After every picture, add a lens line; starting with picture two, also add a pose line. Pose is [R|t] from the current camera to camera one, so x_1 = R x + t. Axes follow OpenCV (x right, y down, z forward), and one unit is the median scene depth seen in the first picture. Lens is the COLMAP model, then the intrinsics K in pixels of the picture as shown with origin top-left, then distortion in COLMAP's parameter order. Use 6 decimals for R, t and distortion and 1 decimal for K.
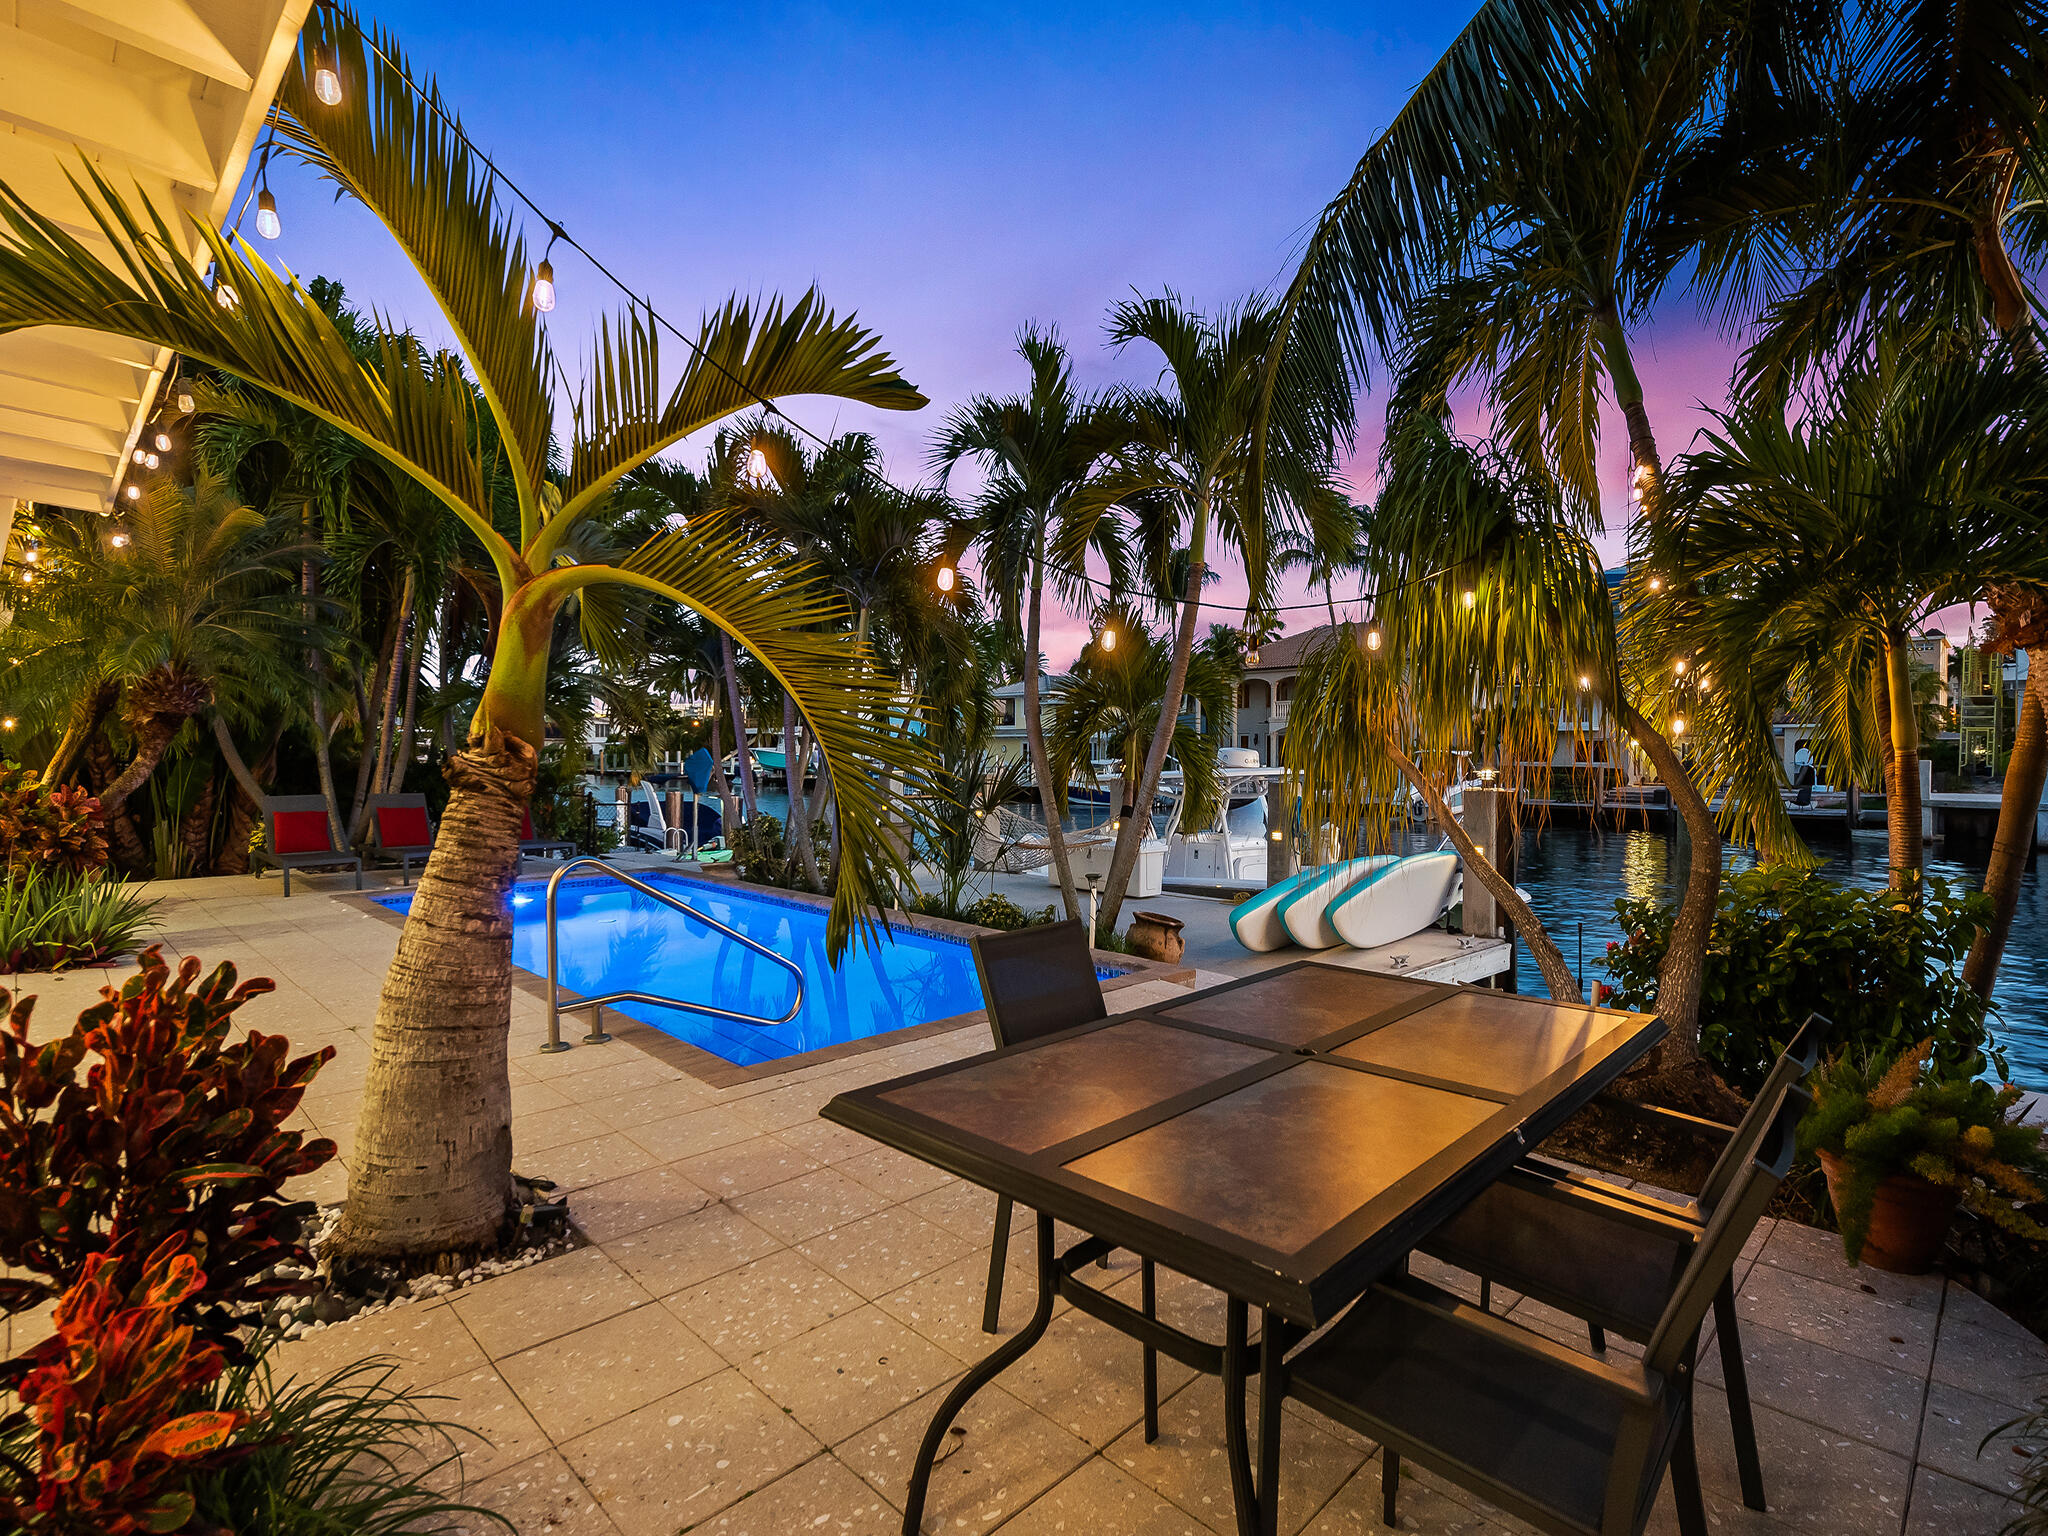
lens RADIAL K [[1010.5, 0, 1024.0], [0, 1010.5, 768.0], [0, 0, 1]] dist [0.001264, -0.000650]
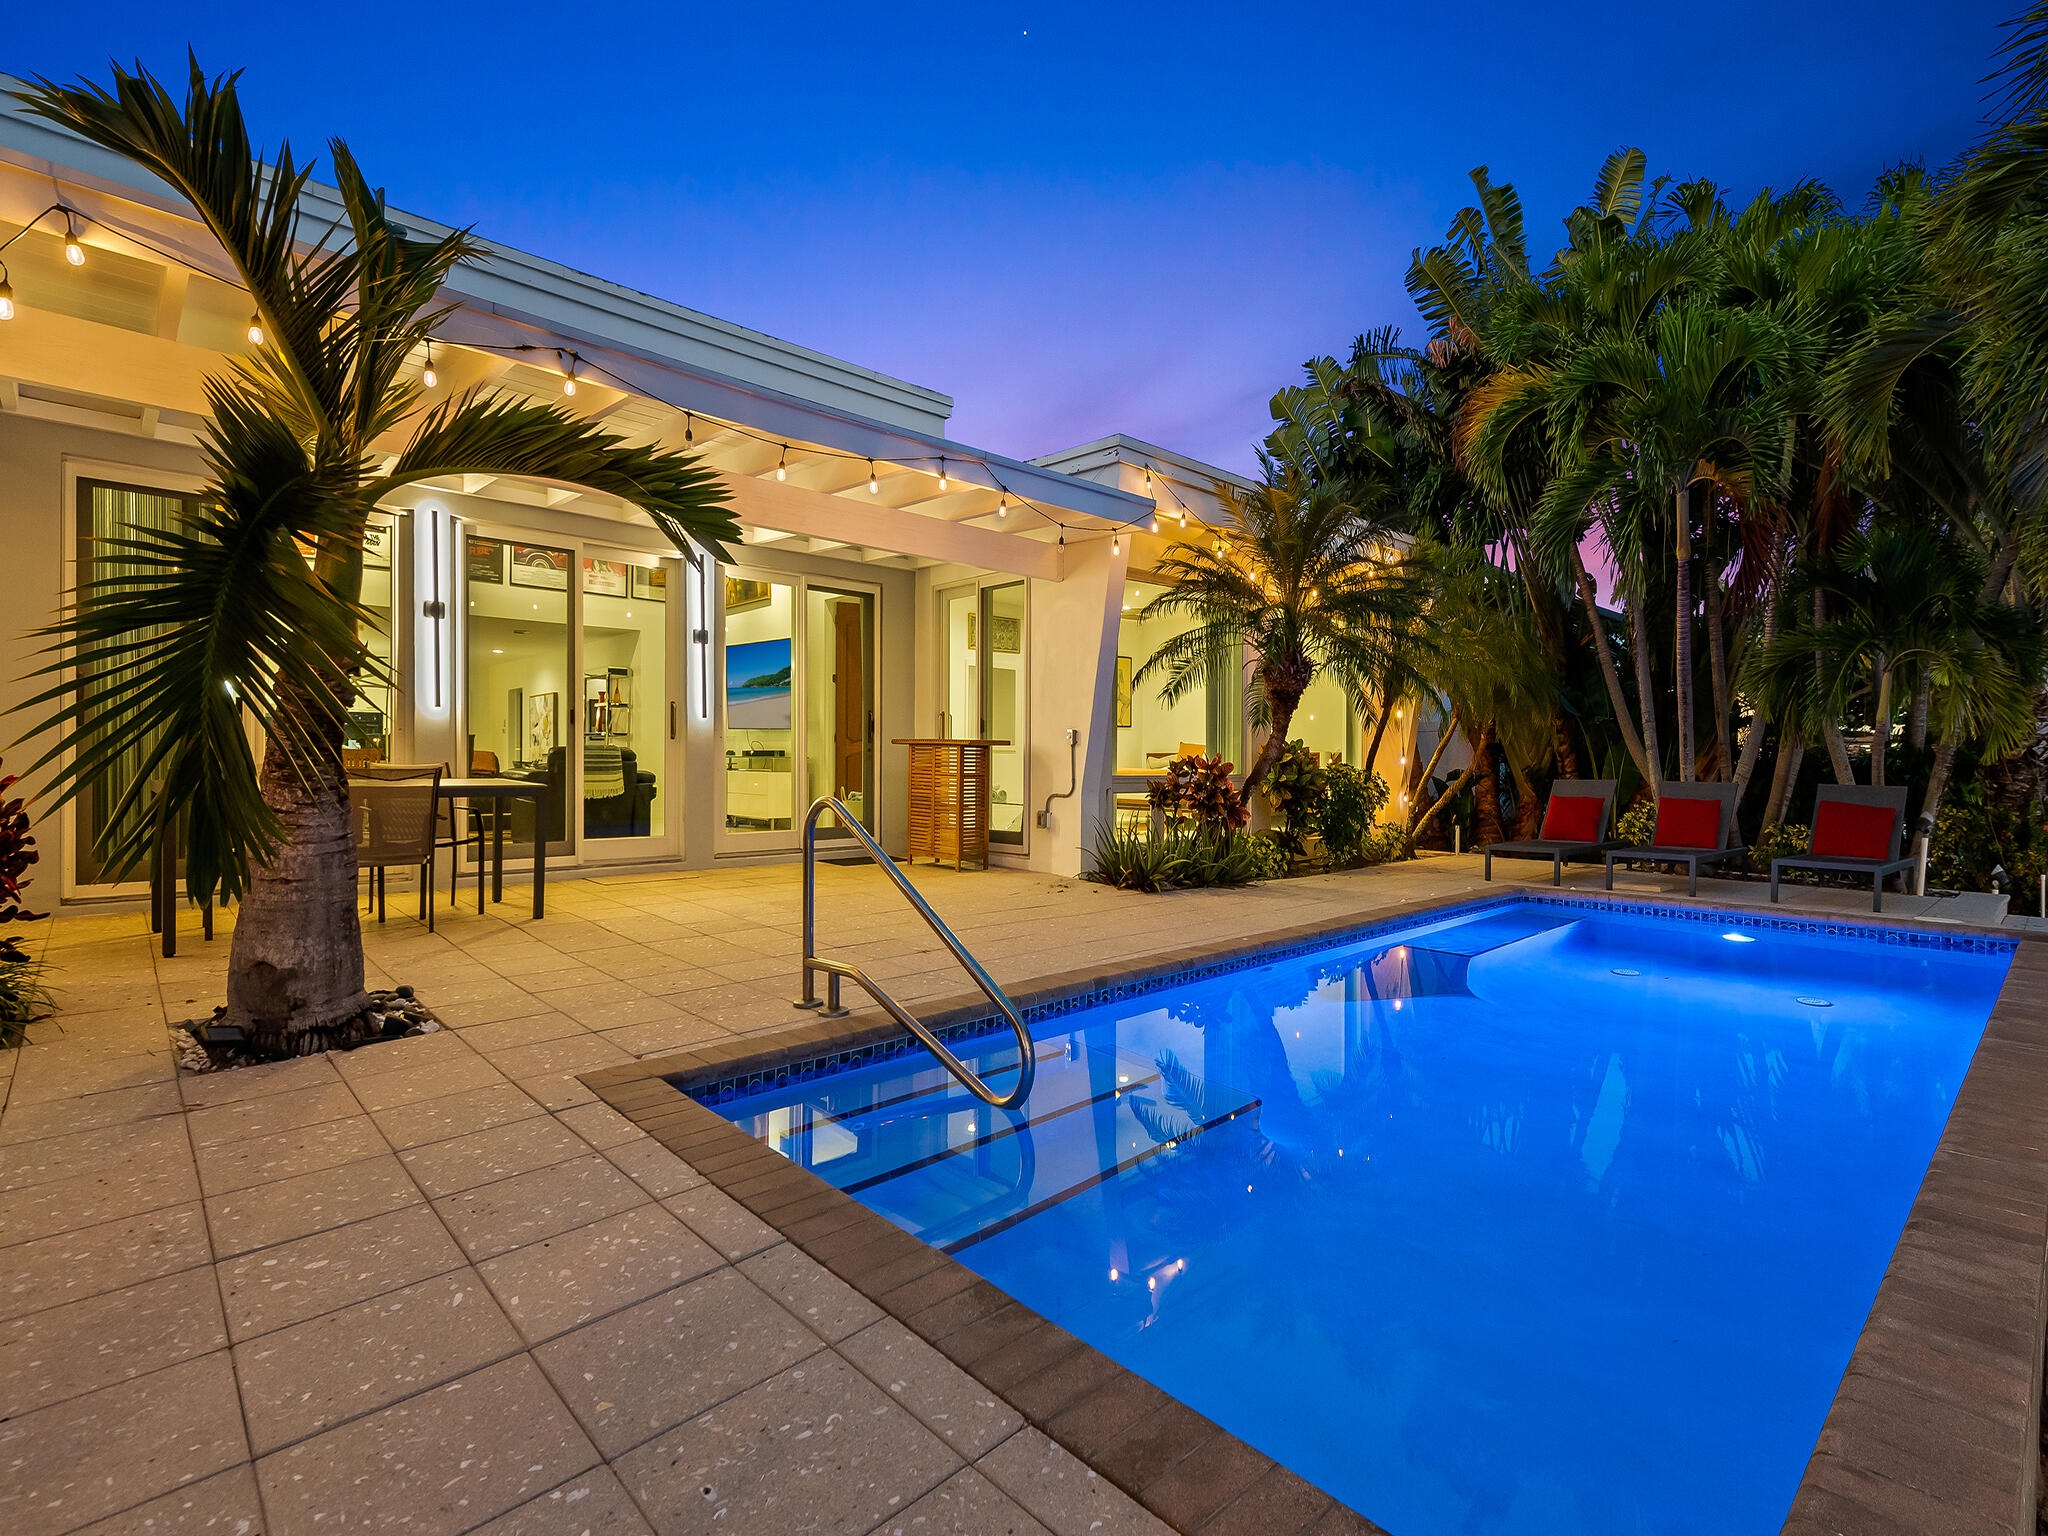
lens RADIAL K [[965.6, 0, 1024.0], [0, 965.6, 768.0], [0, 0, 1]] dist [0.009606, -0.000820]
pose [[-0.034652, 0.001479, -0.999398, 0.300179], [-0.020921, 0.999779, 0.002205, 0.046462], [0.999180, 0.020984, -0.034613, 0.931589]]
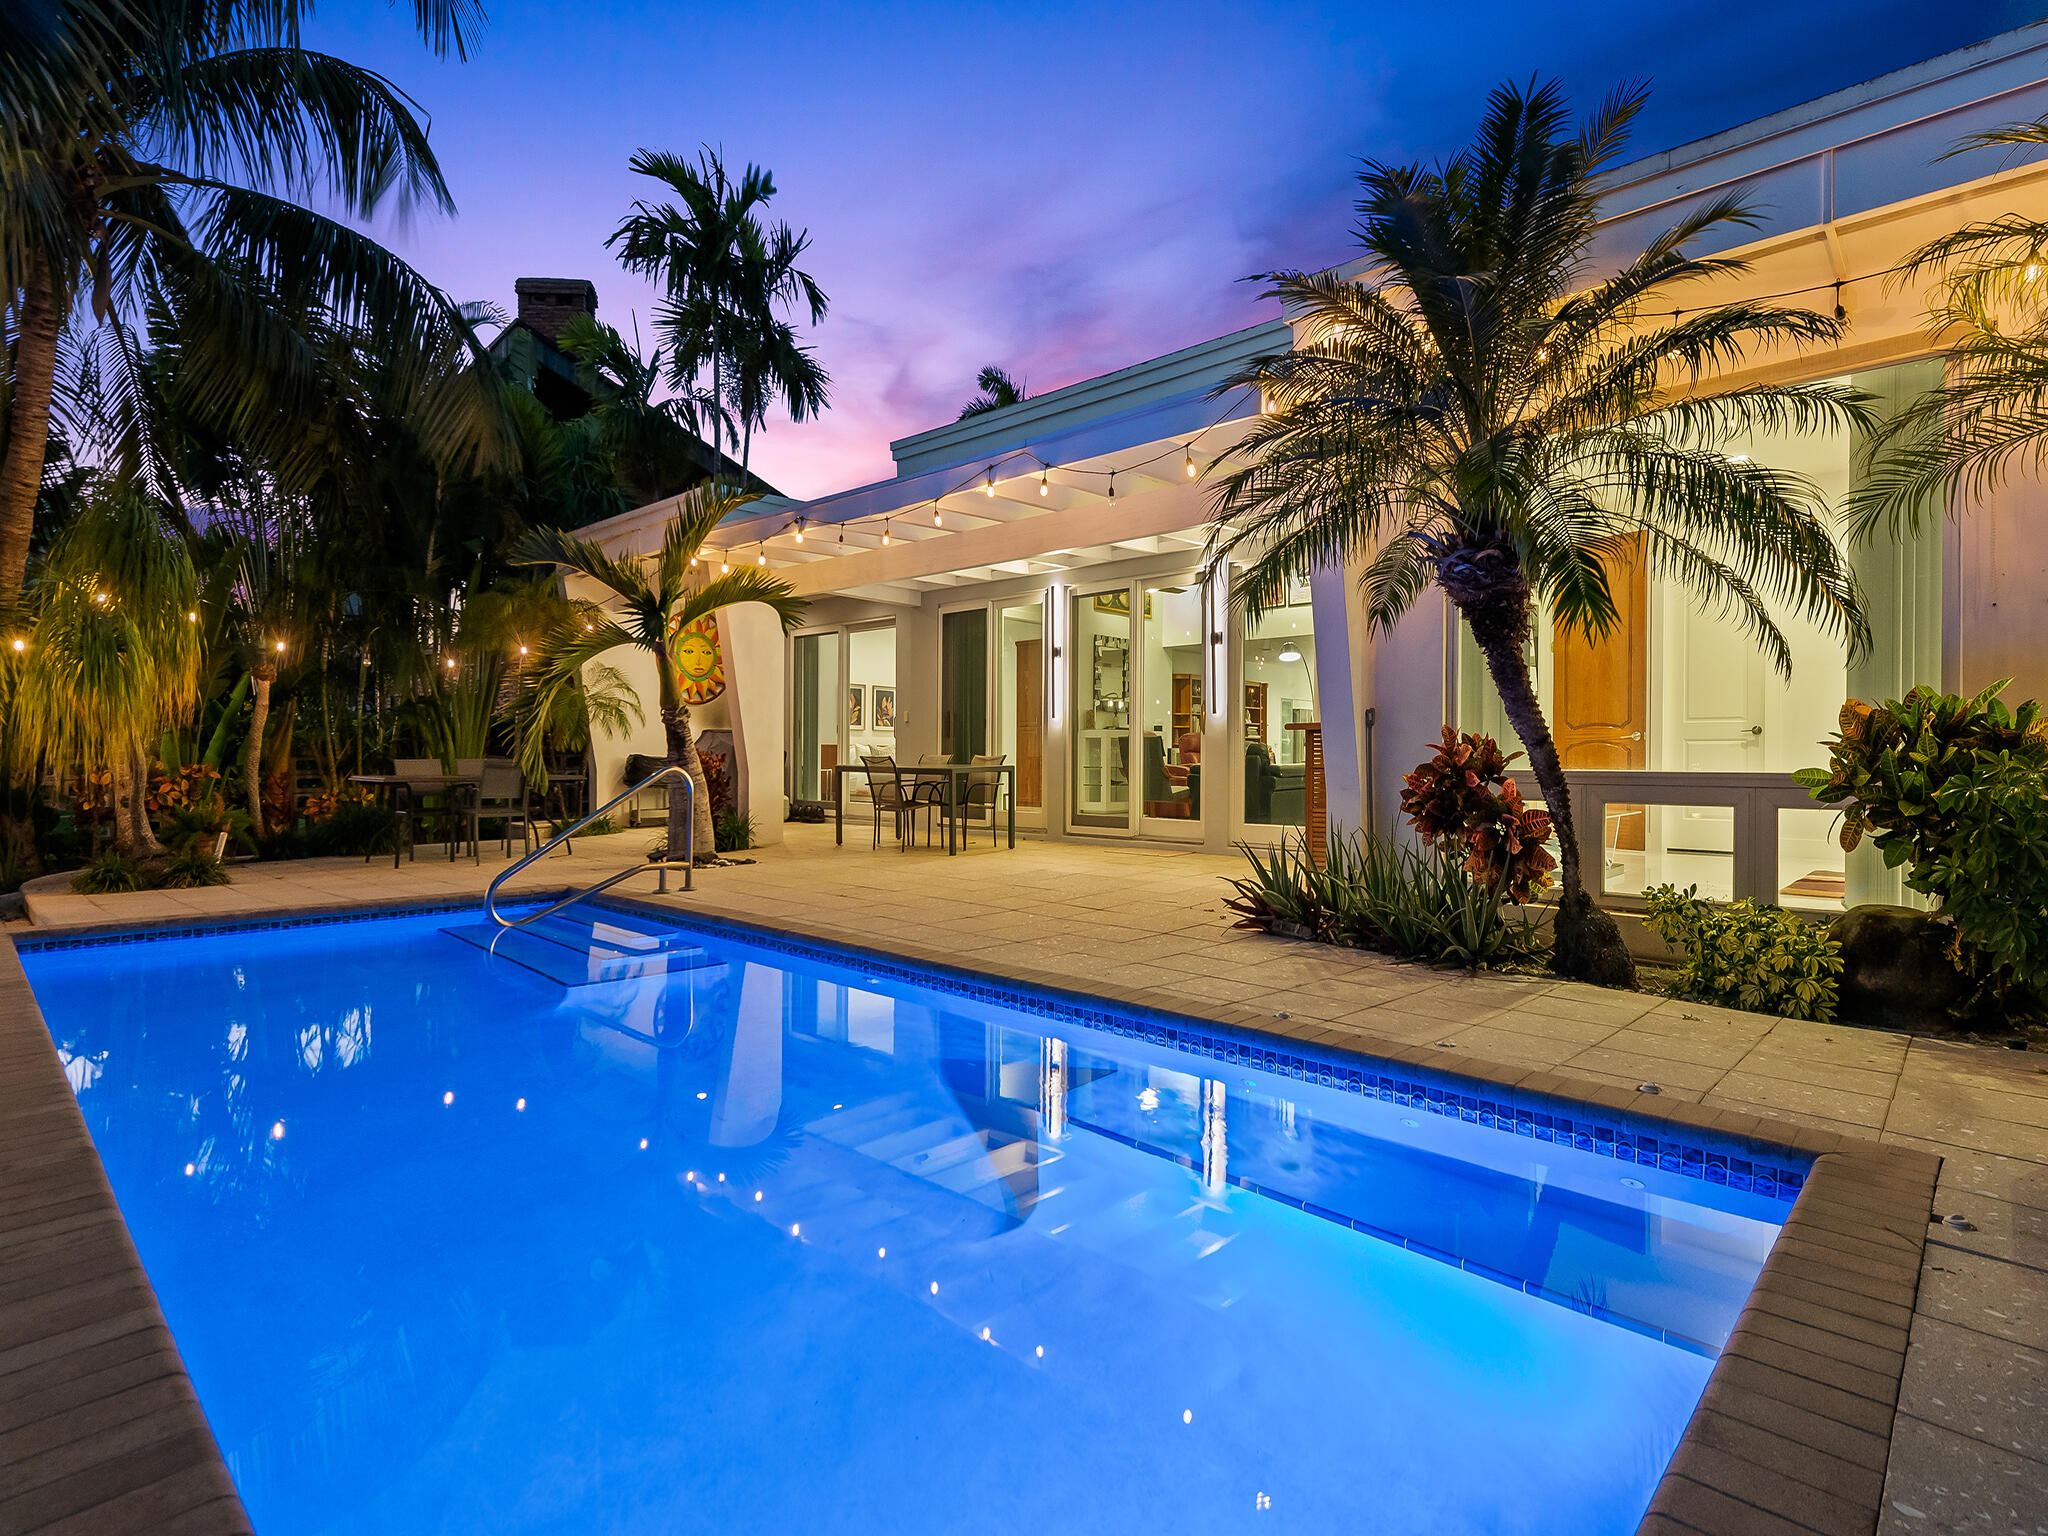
lens RADIAL K [[1010.5, 0, 1024.0], [0, 1010.5, 768.0], [0, 0, 1]] dist [0.001264, -0.000650]
pose [[-0.999295, -0.005377, -0.037170, -0.698085], [-0.006307, 0.999669, 0.024957, 0.036535], [0.037023, 0.025174, -0.998997, 1.946185]]
